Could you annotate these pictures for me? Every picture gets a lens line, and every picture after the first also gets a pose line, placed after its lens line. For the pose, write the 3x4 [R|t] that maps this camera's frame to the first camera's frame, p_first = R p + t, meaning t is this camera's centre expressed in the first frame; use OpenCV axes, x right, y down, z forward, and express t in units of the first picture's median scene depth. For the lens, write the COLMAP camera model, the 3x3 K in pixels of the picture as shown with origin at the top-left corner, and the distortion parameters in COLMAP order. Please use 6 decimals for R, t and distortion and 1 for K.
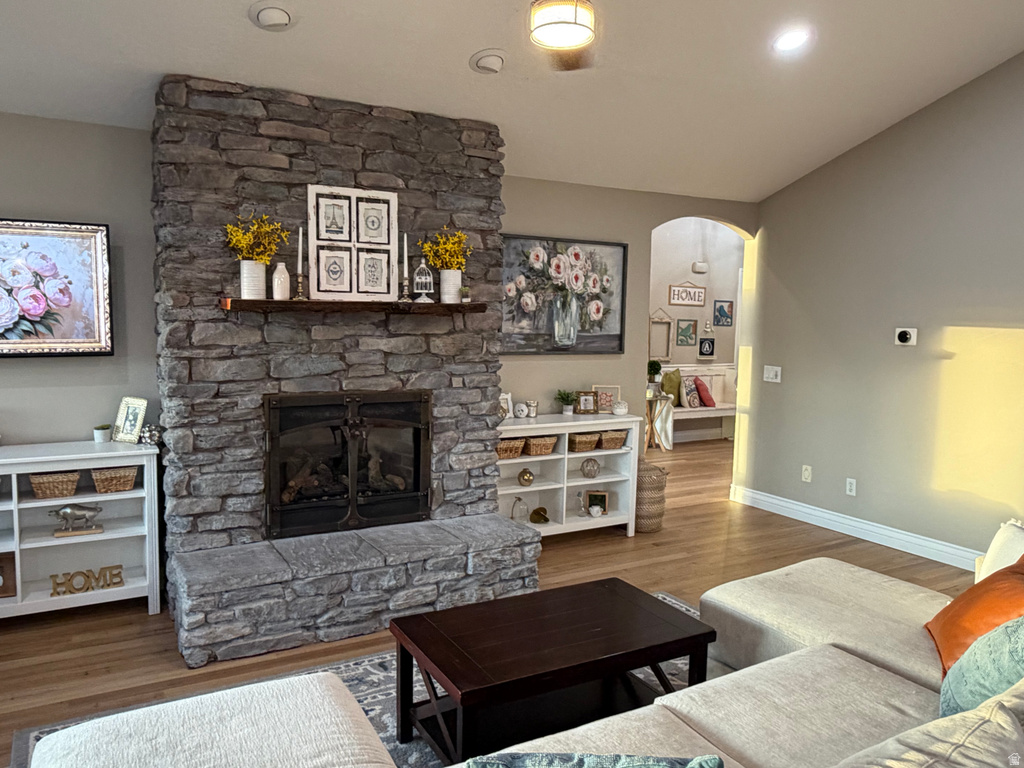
lens RADIAL K [[770.7, 0, 516.3], [0, 770.7, 386.8], [0, 0, 1]] dist [-0.000287, 0.002058]
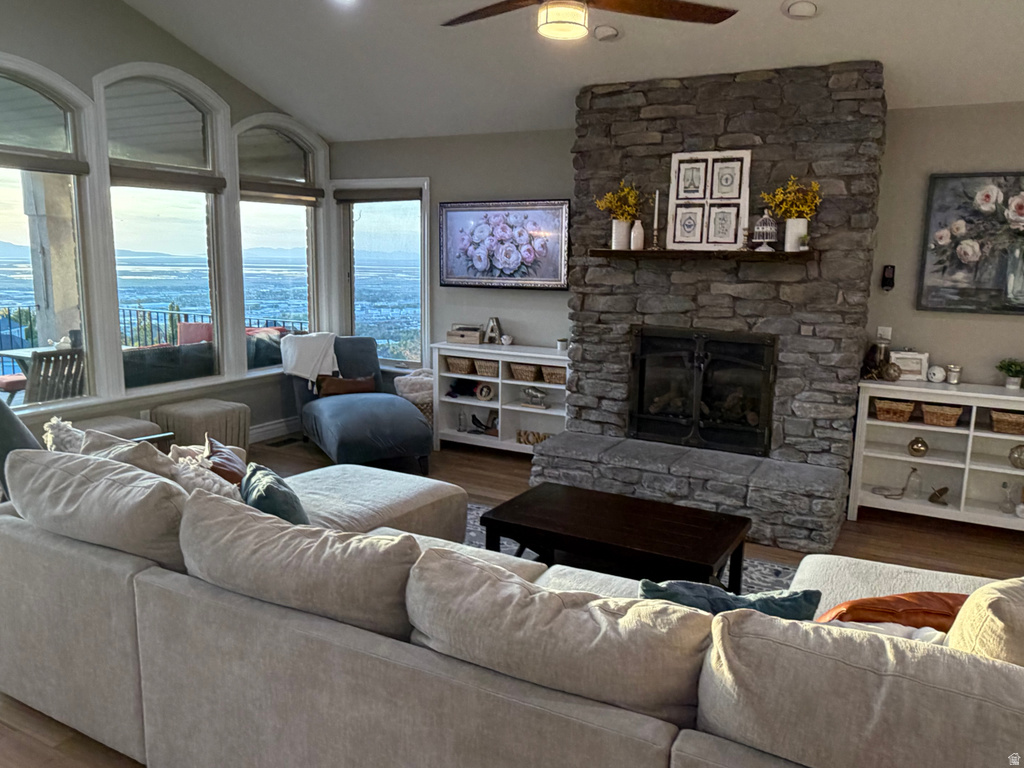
lens RADIAL K [[770.7, 0, 516.3], [0, 770.7, 386.8], [0, 0, 1]] dist [-0.000287, 0.002058]
pose [[0.522614, 0.135317, -0.841763, 0.640177], [-0.093767, 0.990457, 0.101004, 0.000990], [0.847398, 0.026143, 0.530315, 0.152008]]
